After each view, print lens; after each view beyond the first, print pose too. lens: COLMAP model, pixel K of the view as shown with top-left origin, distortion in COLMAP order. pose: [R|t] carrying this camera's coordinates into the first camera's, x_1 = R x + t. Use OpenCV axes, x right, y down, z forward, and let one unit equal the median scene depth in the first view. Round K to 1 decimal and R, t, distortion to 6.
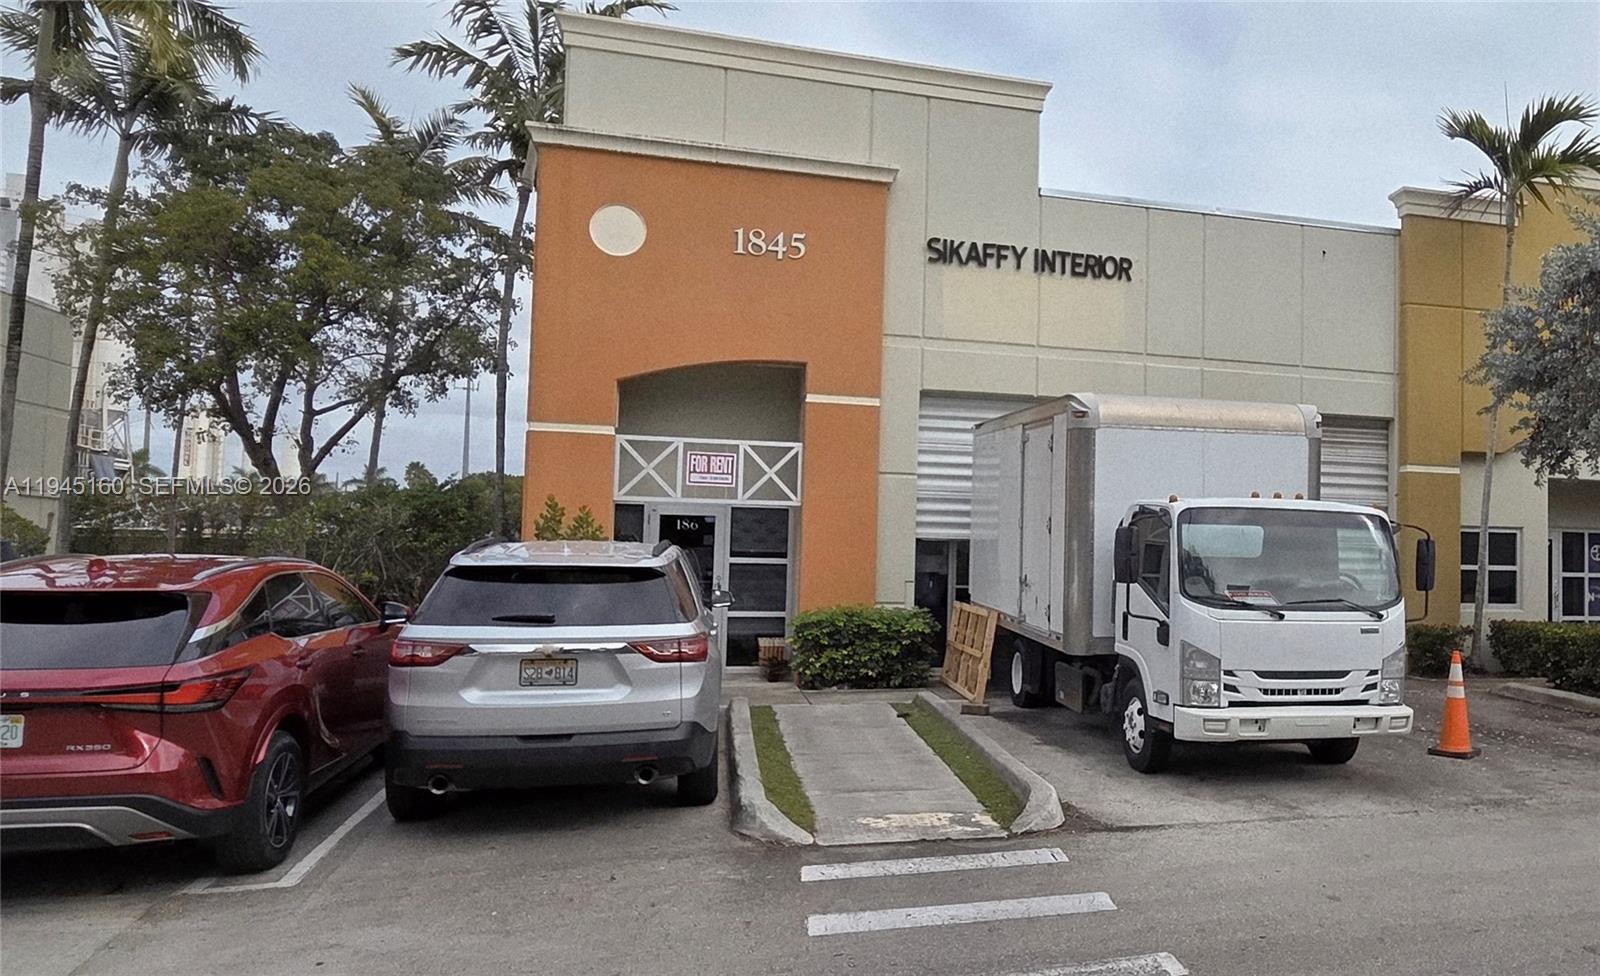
lens RADIAL K [[1144.2, 0, 1080.3], [0, 1144.2, 490.4], [0, 0, 1]] dist [0.009457, -0.003752]
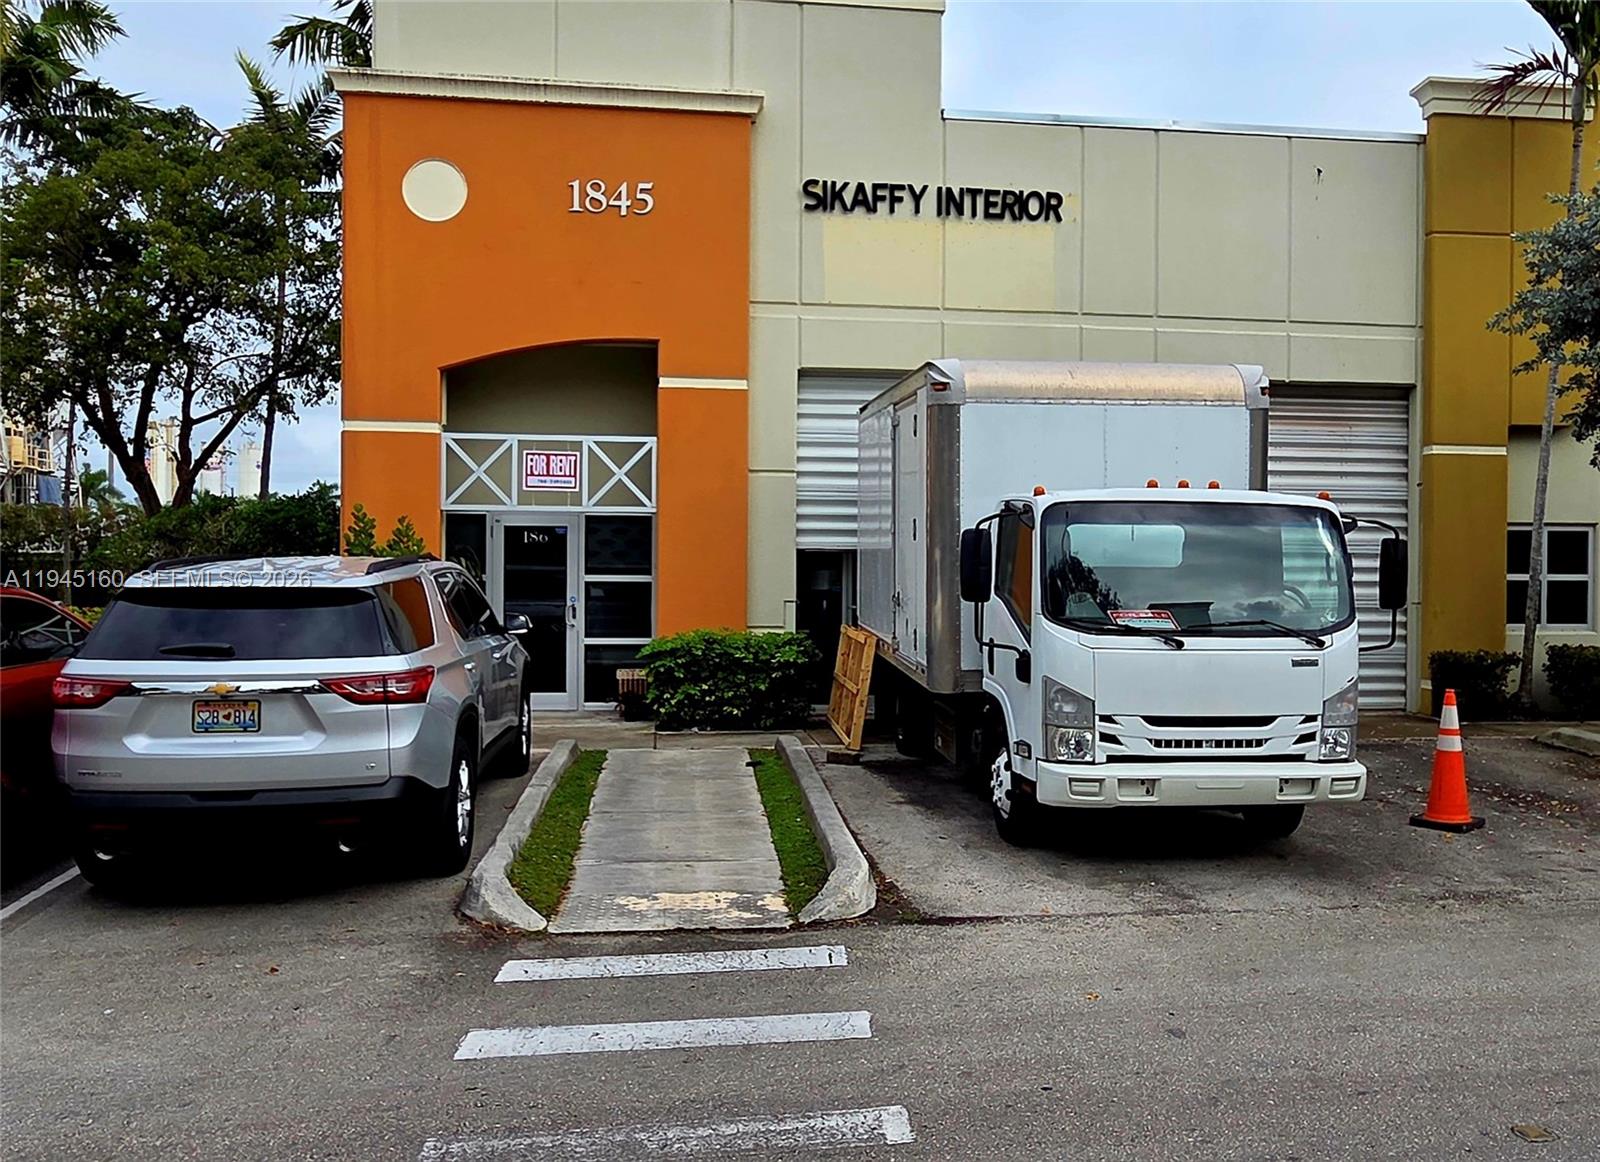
lens RADIAL K [[1340.6, 0, 867.4], [0, 1340.6, 563.3], [0, 0, 1]] dist [0.005902, 0.004102]
pose [[0.987142, -0.012705, -0.159338, 0.064397], [0.020993, 0.998506, 0.050441, 0.004488], [0.158459, -0.053138, 0.985935, 0.056259]]
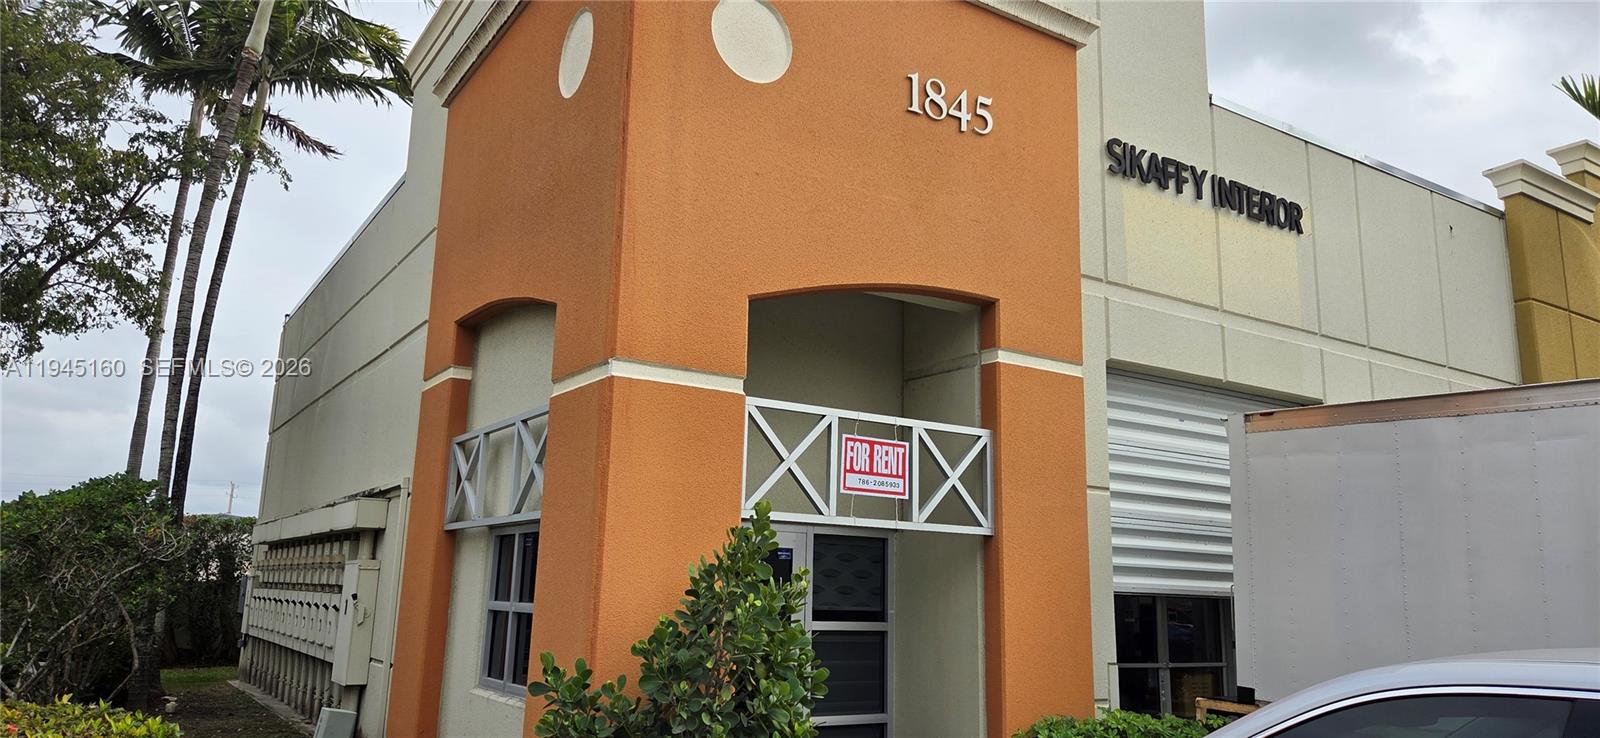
lens RADIAL K [[1090.5, 0, 791.9], [0, 1090.5, 372.1], [0, 0, 1]] dist [0.026156, -0.000132]
pose [[0.970098, 0.061382, 0.234823, -0.485675], [-0.028537, 0.989628, -0.140791, 0.012182], [-0.241030, 0.129880, 0.961788, 0.475777]]
